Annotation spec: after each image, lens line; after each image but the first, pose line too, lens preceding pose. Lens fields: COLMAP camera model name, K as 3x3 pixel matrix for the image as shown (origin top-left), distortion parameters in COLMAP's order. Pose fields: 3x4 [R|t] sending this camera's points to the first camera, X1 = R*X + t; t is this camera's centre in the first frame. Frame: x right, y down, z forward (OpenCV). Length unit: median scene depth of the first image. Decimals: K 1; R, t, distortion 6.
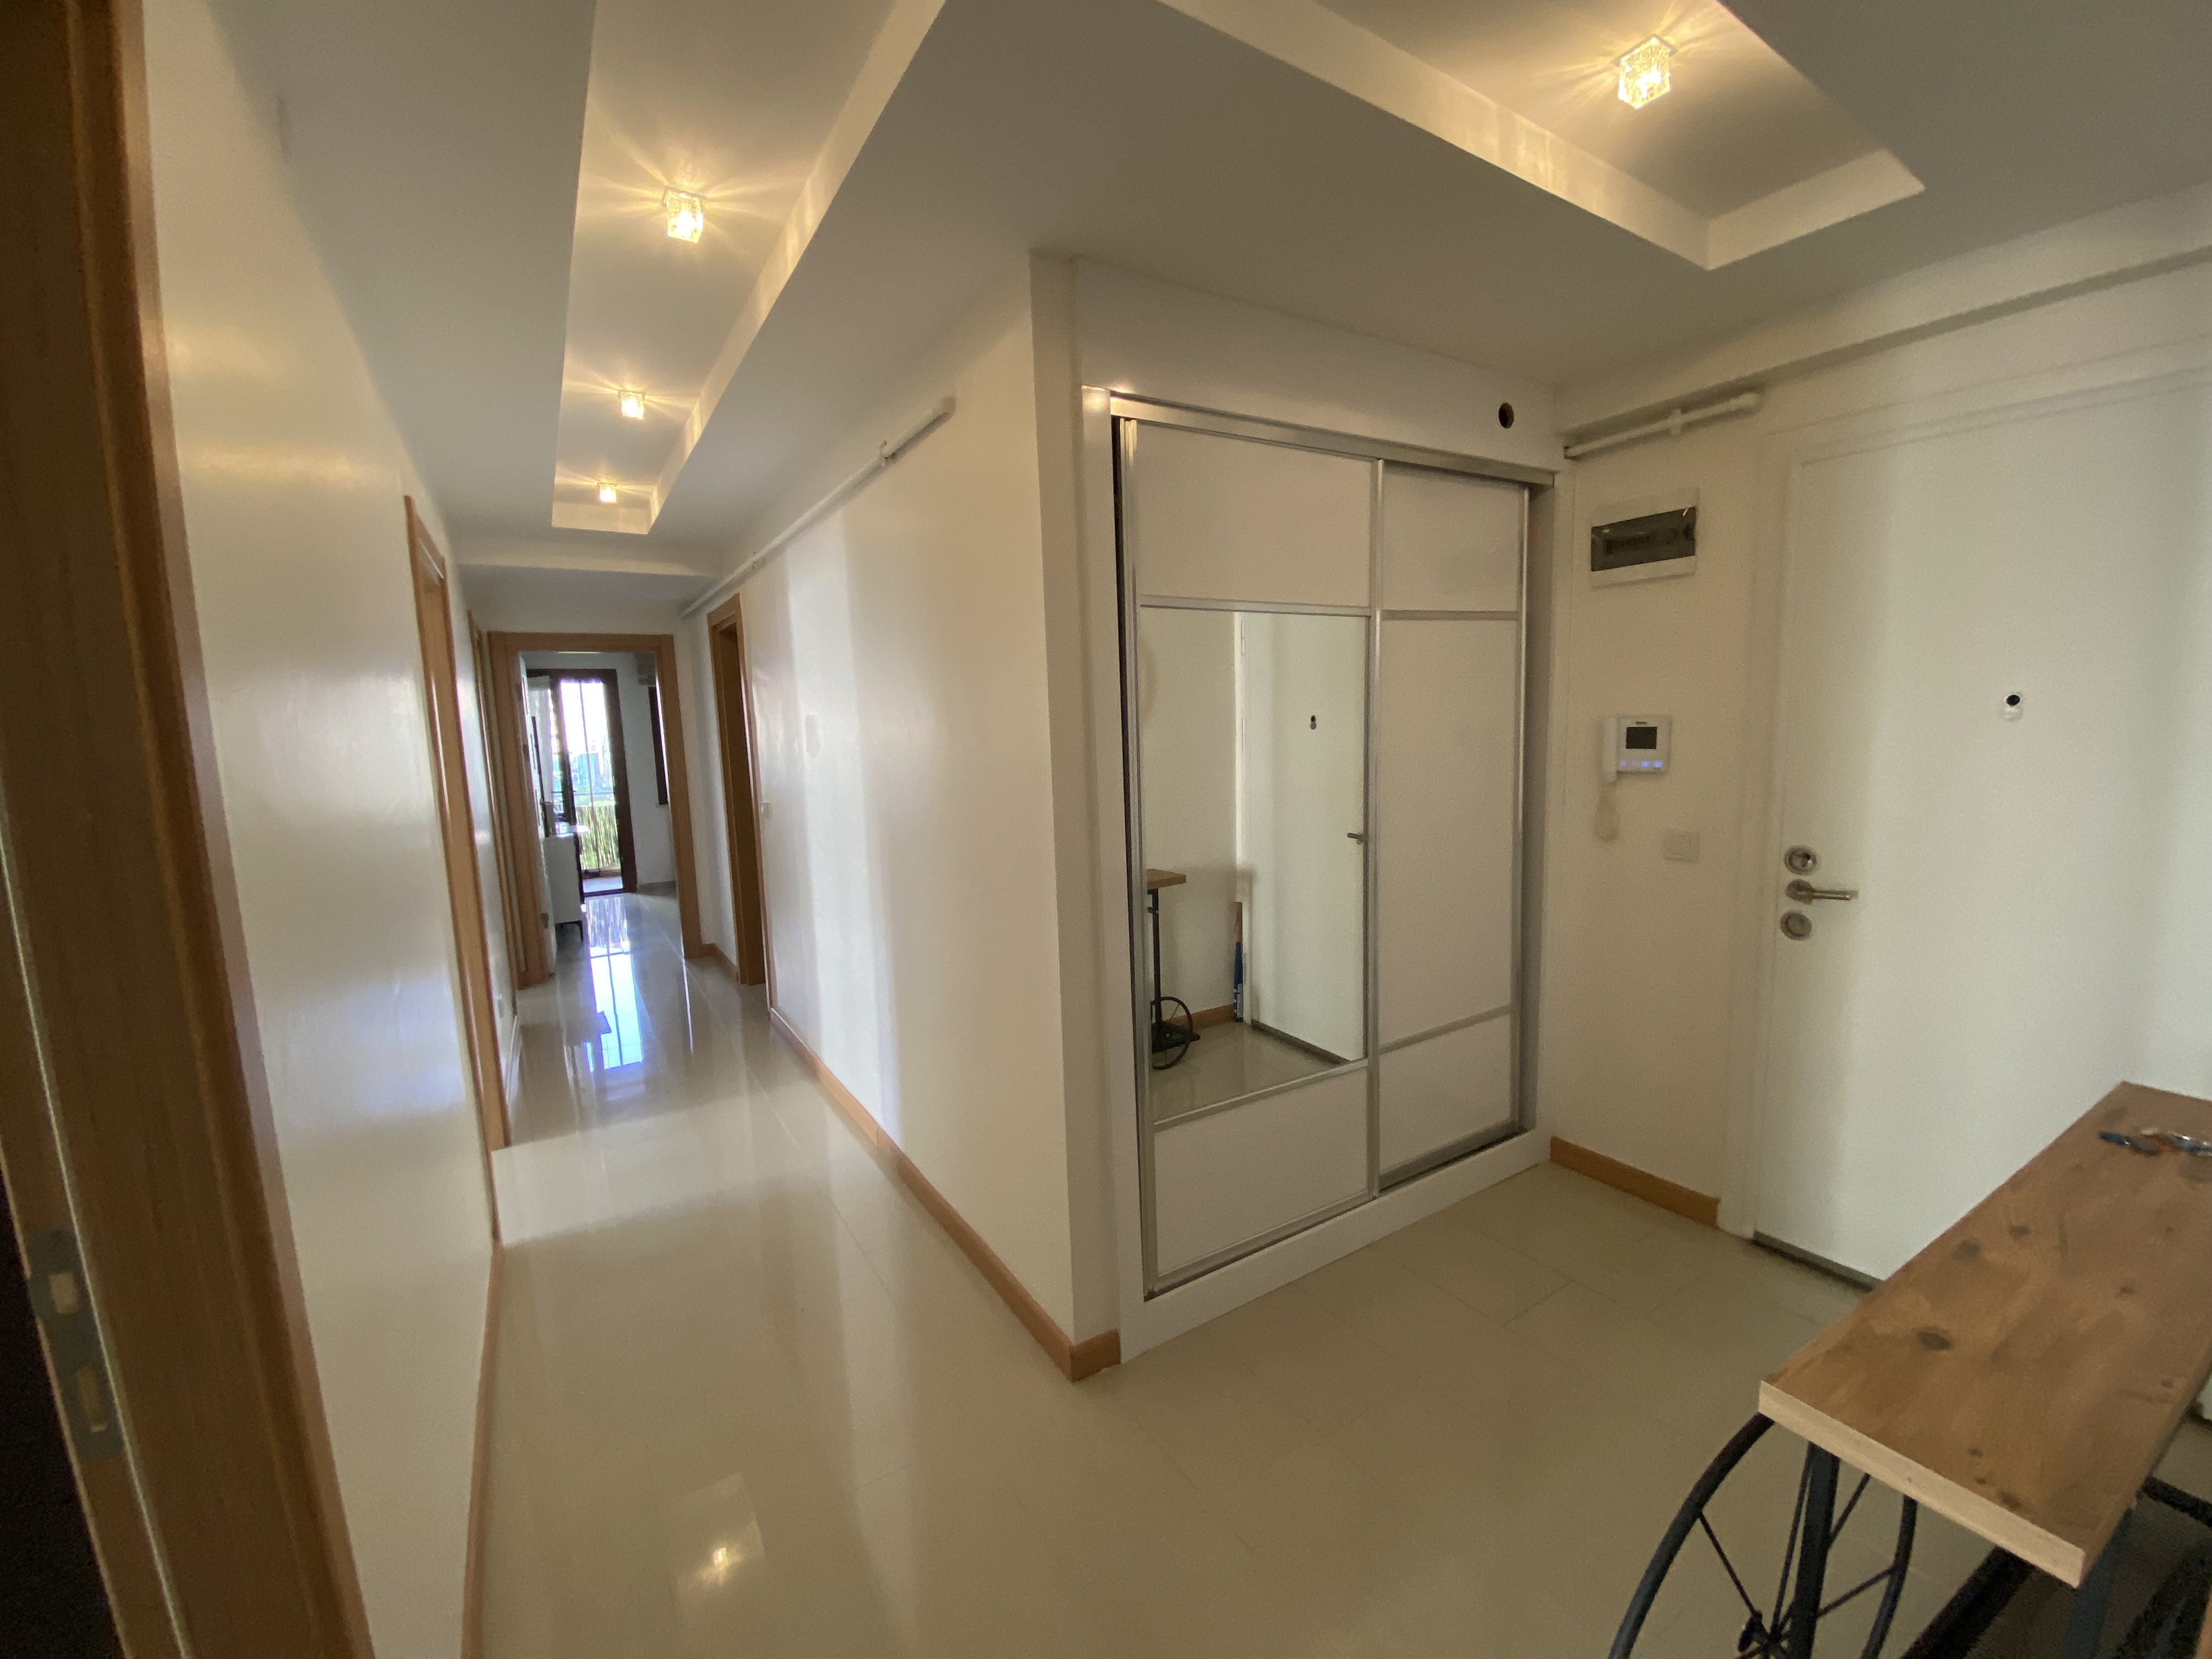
lens RADIAL K [[888.7, 0, 1093.3], [0, 888.7, 831.9], [0, 0, 1]] dist [0.028181, -0.025223]
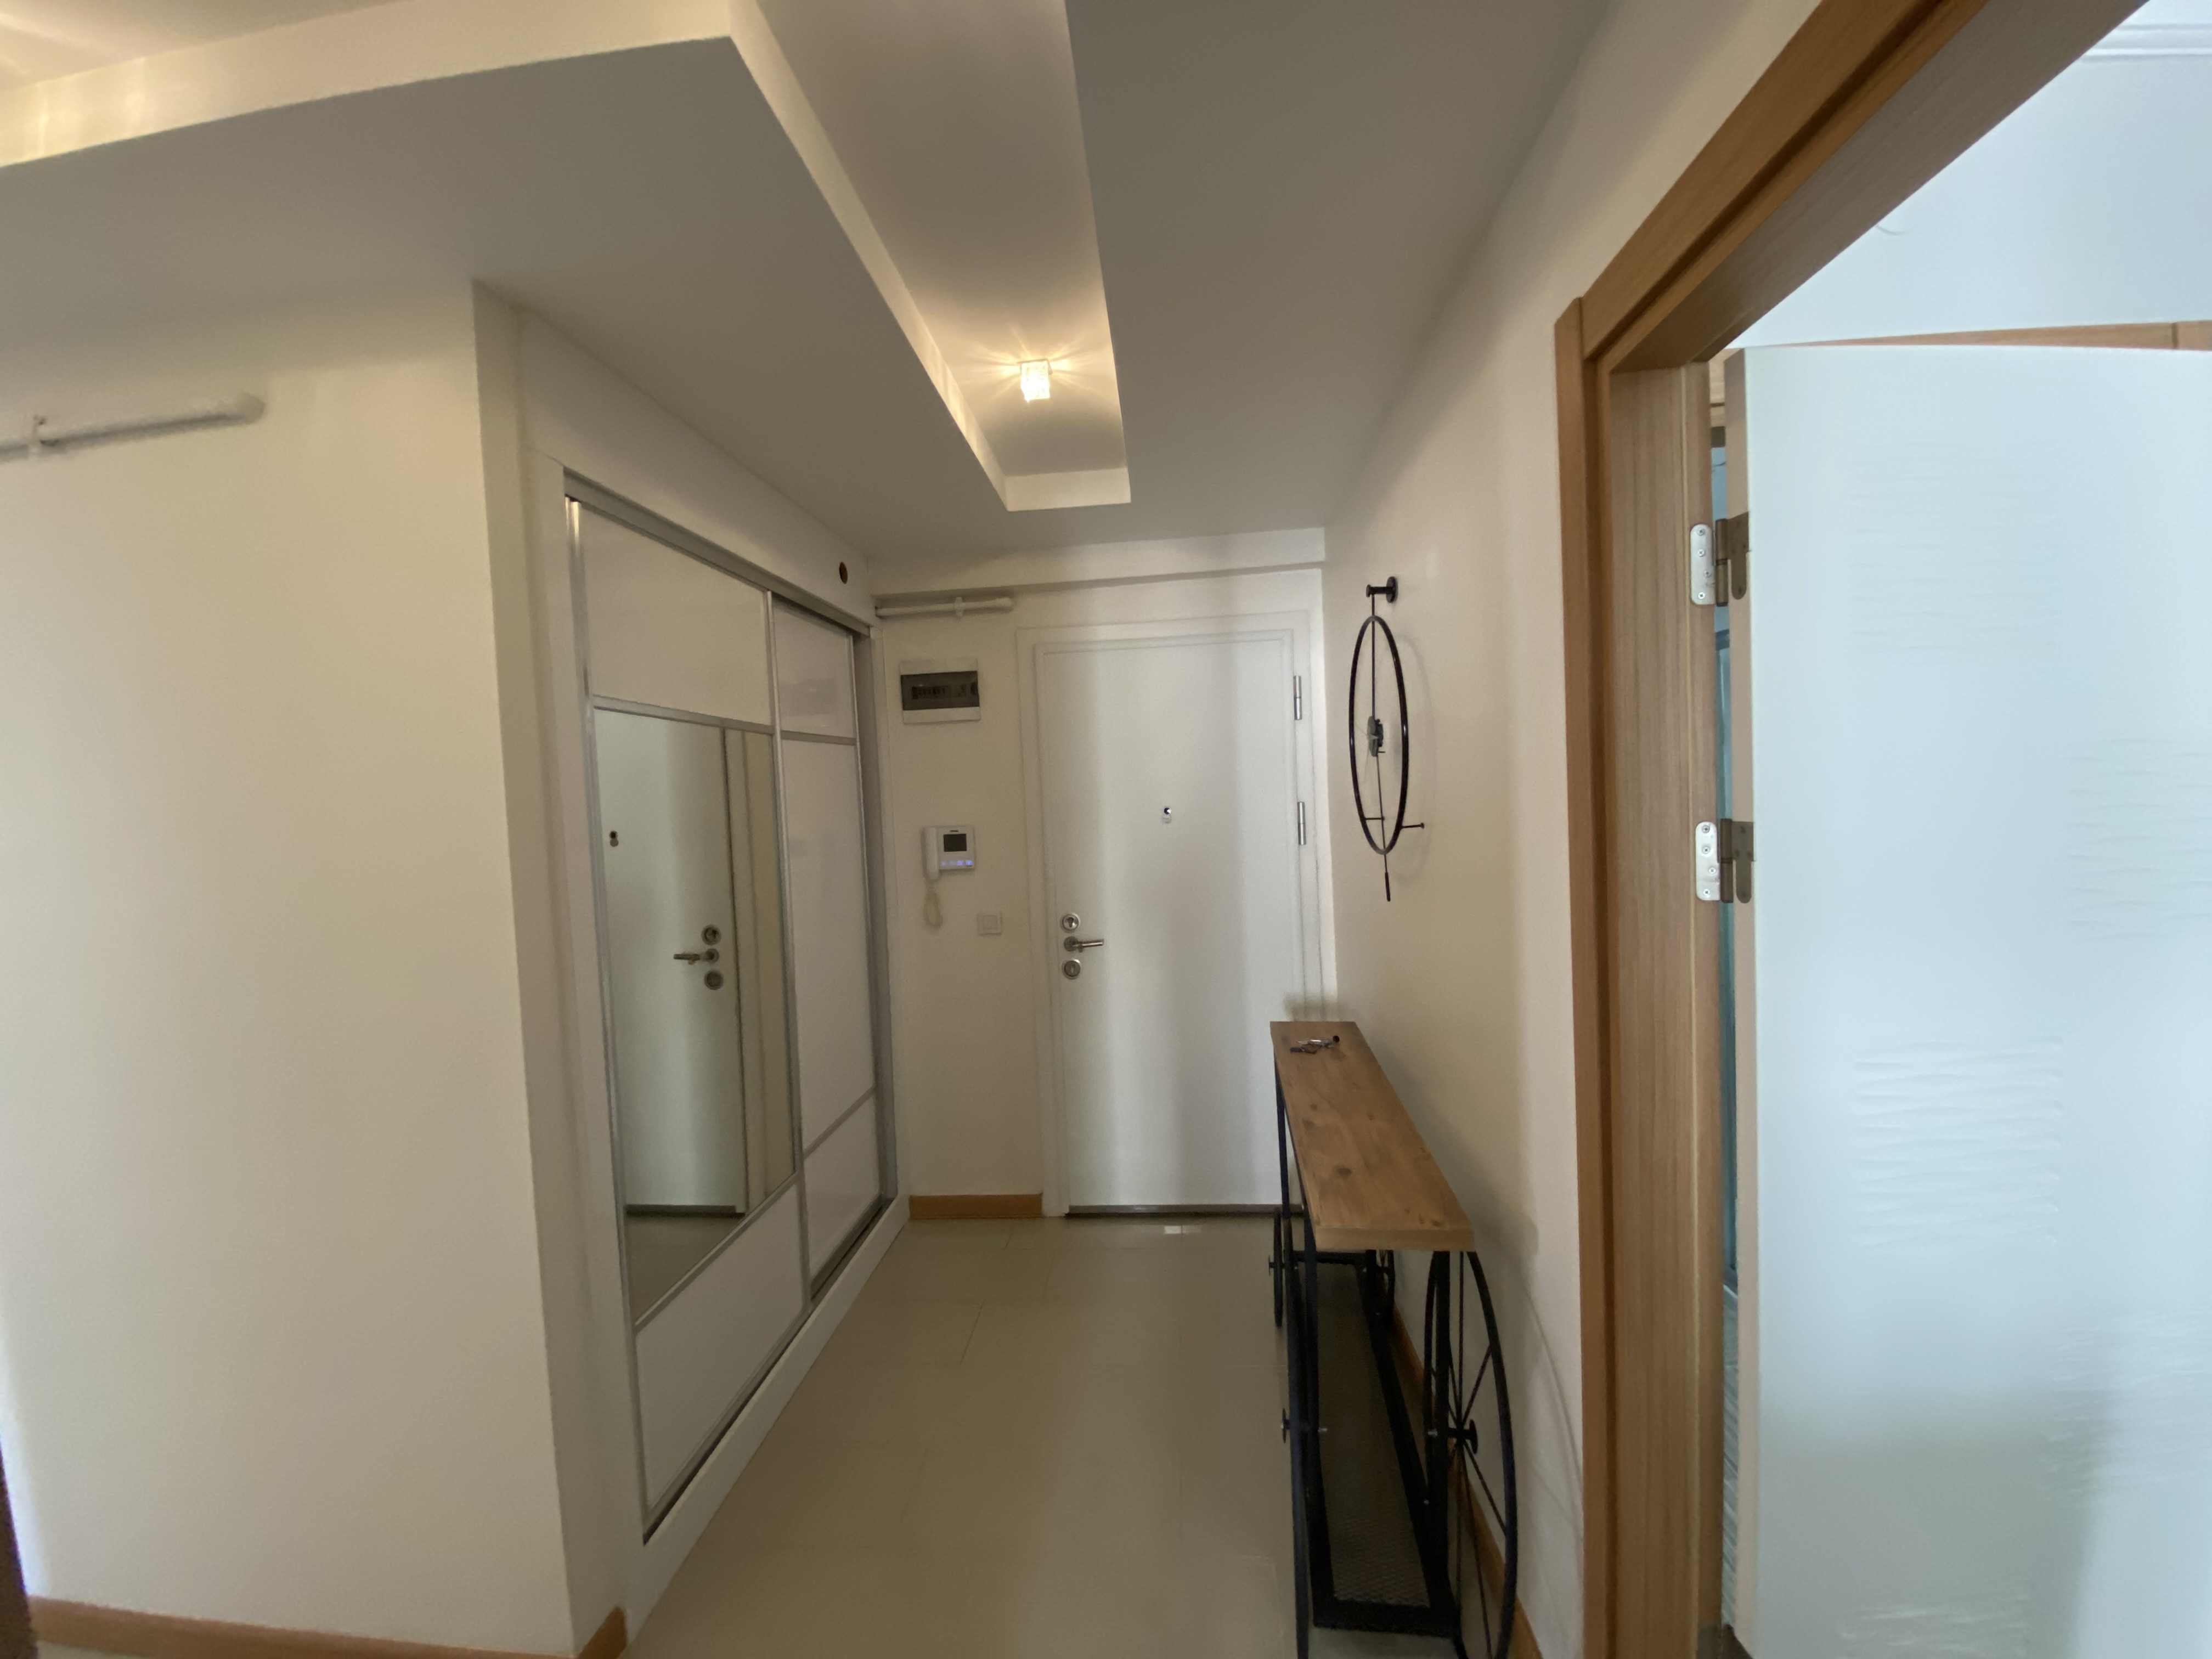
lens RADIAL K [[888.7, 0, 1093.3], [0, 888.7, 831.9], [0, 0, 1]] dist [0.028181, -0.025223]
pose [[0.609646, -0.023105, 0.792337, -0.272119], [0.126580, 0.989586, -0.068537, -0.009512], [-0.782502, 0.142077, 0.606221, 0.085382]]
